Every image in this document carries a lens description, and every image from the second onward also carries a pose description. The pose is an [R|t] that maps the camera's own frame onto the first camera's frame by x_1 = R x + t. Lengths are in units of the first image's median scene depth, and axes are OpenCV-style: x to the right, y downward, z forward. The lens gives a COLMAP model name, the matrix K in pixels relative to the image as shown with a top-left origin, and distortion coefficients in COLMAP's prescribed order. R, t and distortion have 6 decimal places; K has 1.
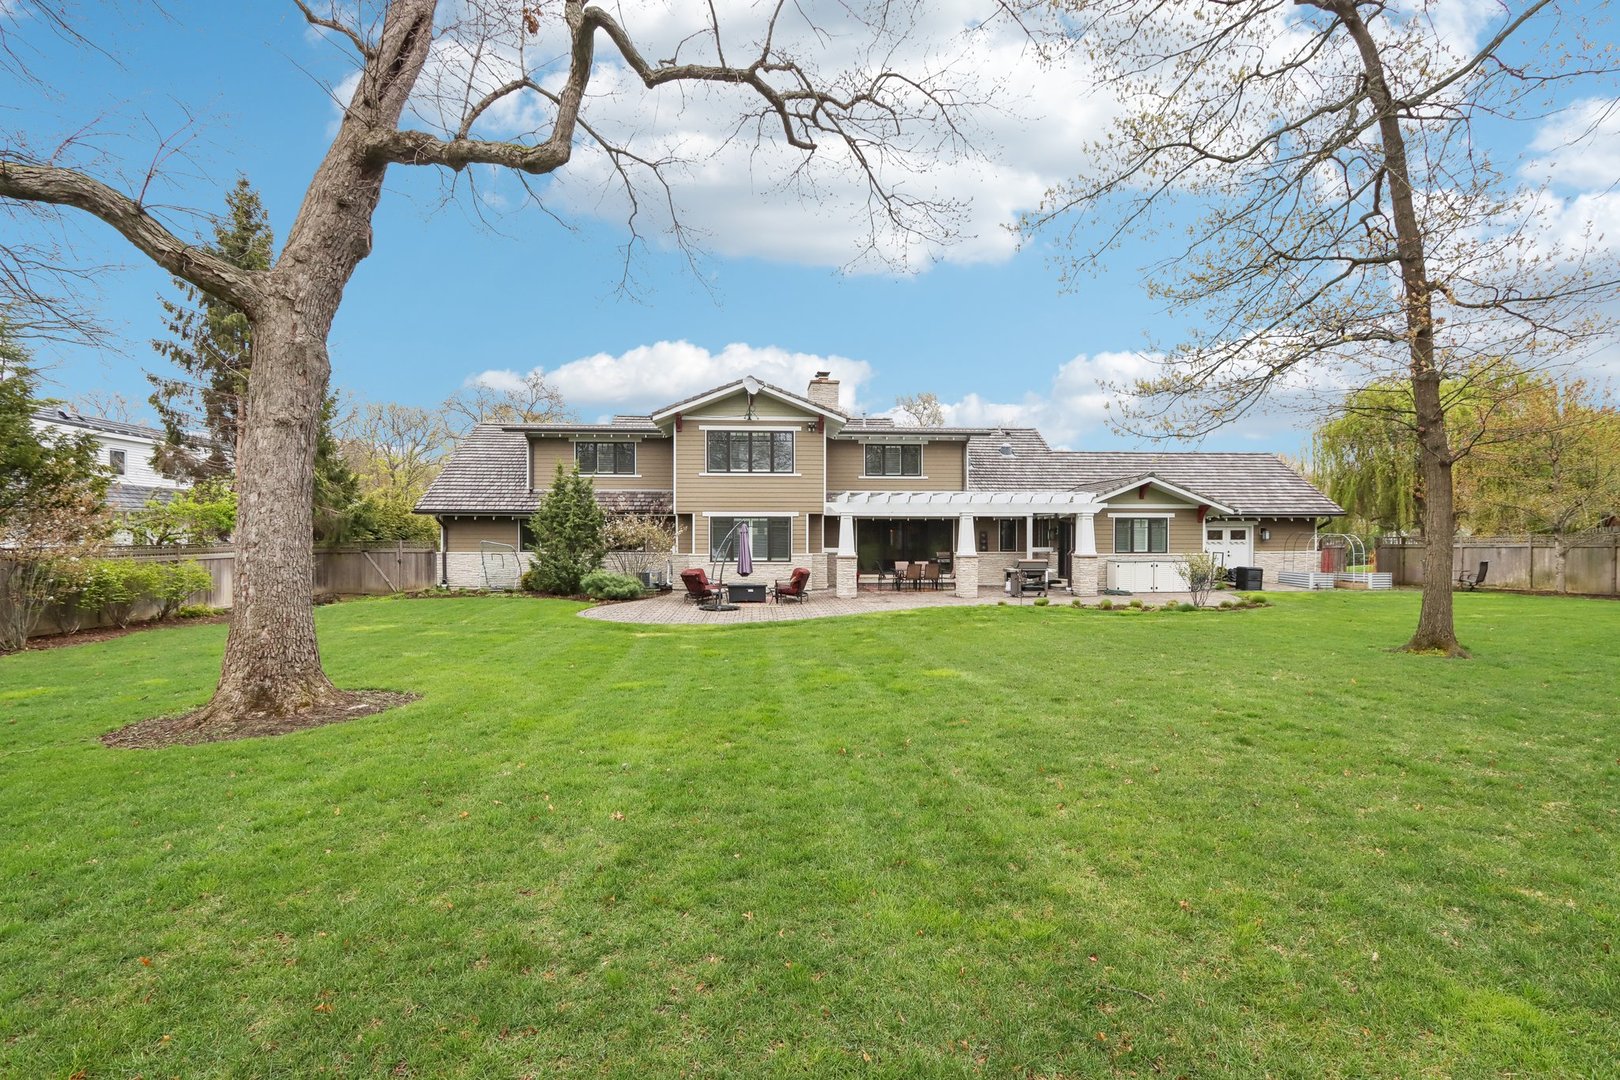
lens RADIAL K [[763.3, 0, 799.4], [0, 763.3, 533.4], [0, 0, 1]] dist [-0.015729, 0.000204]
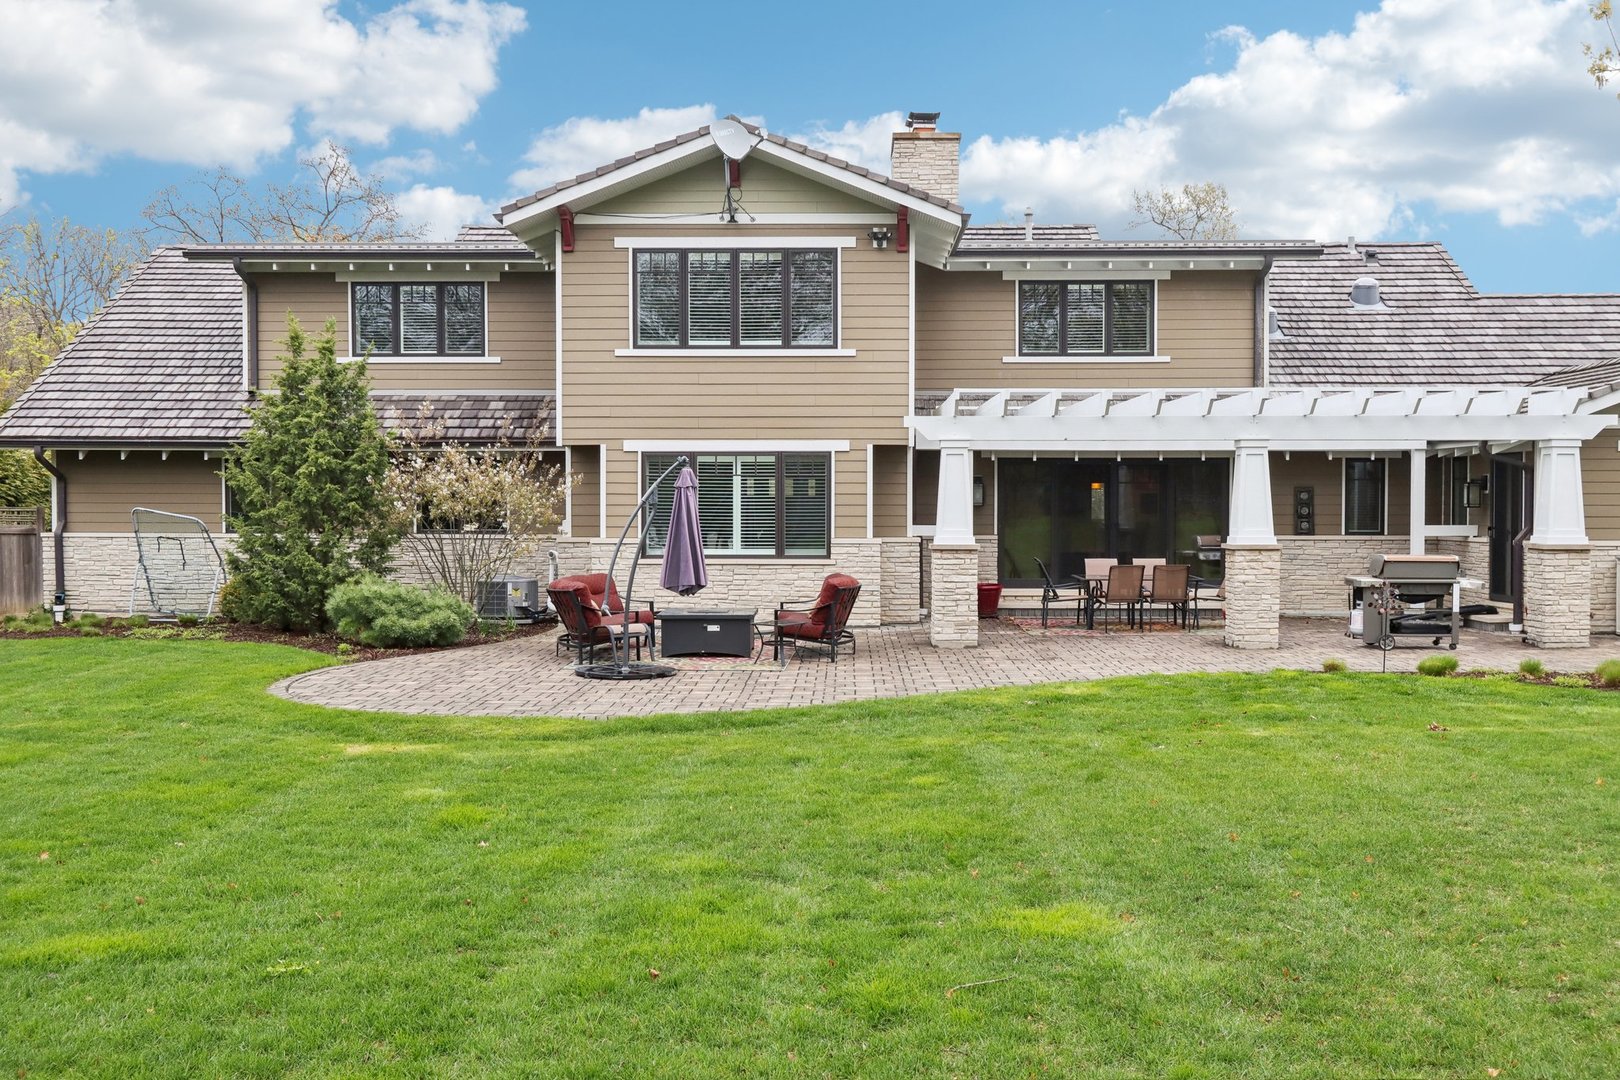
lens RADIAL K [[1564.6, 0, 809.2], [0, 1564.6, 537.4], [0, 0, 1]] dist [0.031219, 0.000000]
pose [[0.995935, 0.003046, -0.090024, 0.055234], [-0.000500, 0.999599, 0.028300, 0.000961], [0.090074, -0.028140, 0.995537, 0.133711]]
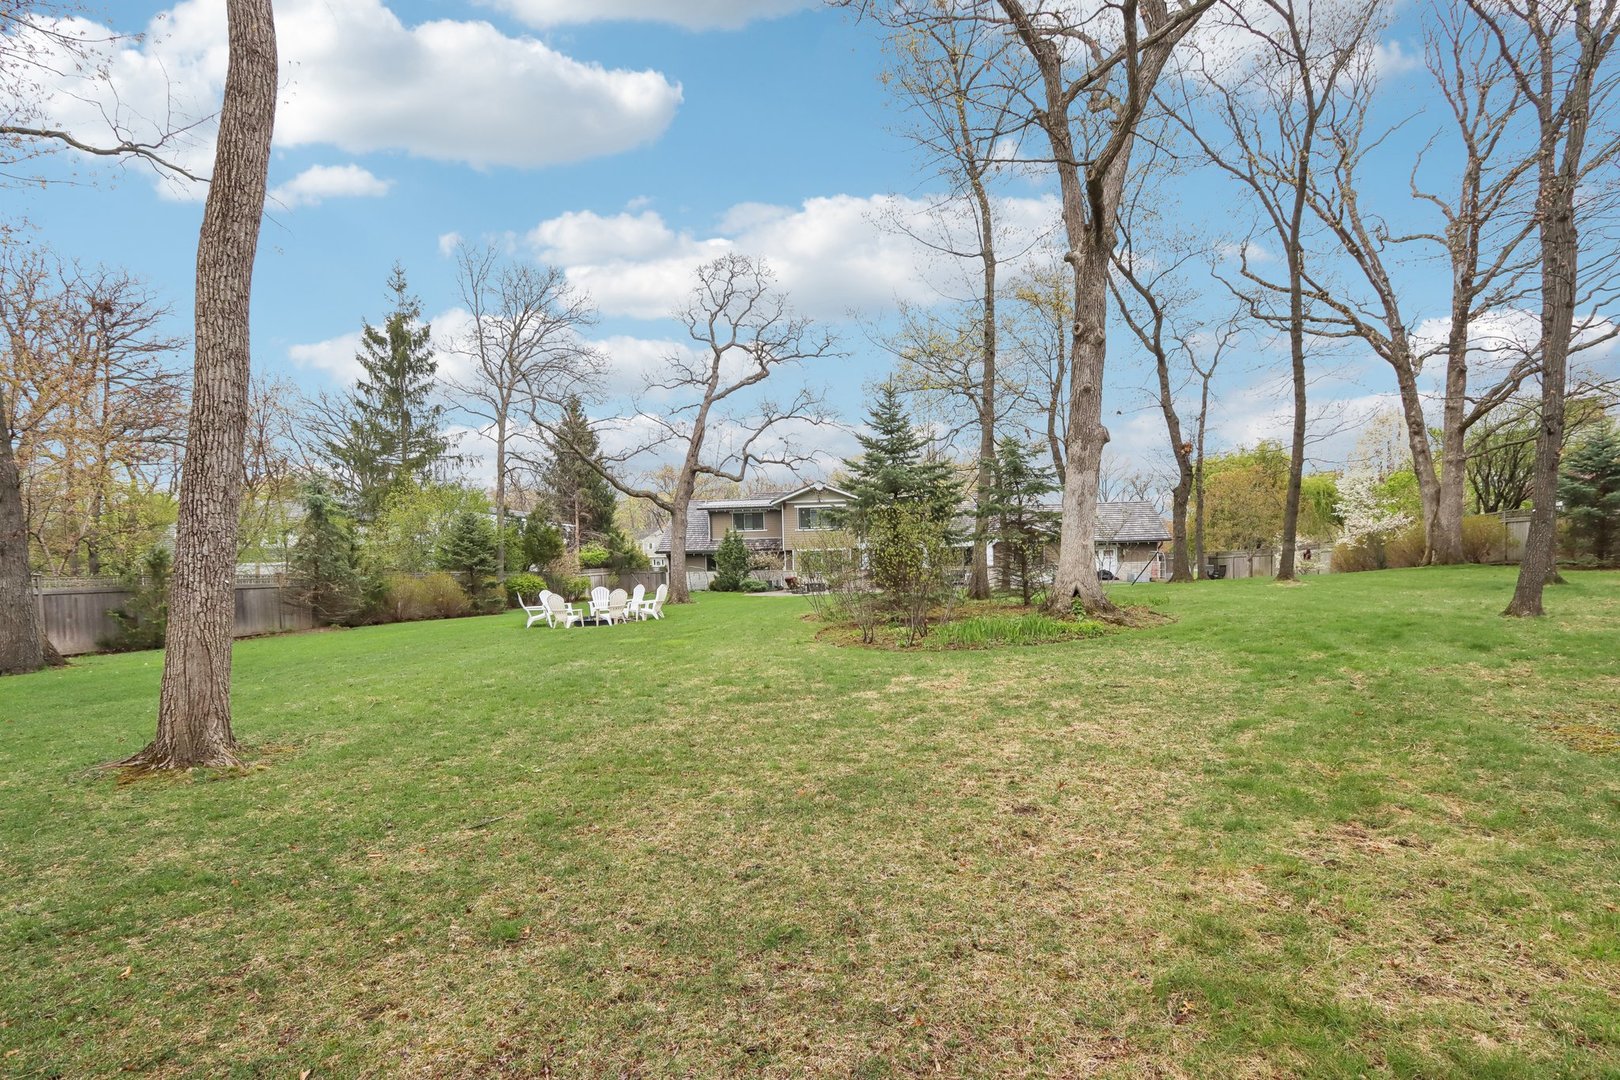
lens RADIAL K [[763.3, 0, 812.1], [0, 763.3, 546.9], [0, 0, 1]] dist [-0.015729, 0.000204]
pose [[0.987015, -0.026521, -0.158426, 0.225562], [0.024496, 0.999592, -0.014721, -0.003184], [0.158751, 0.010649, 0.987261, -0.952346]]
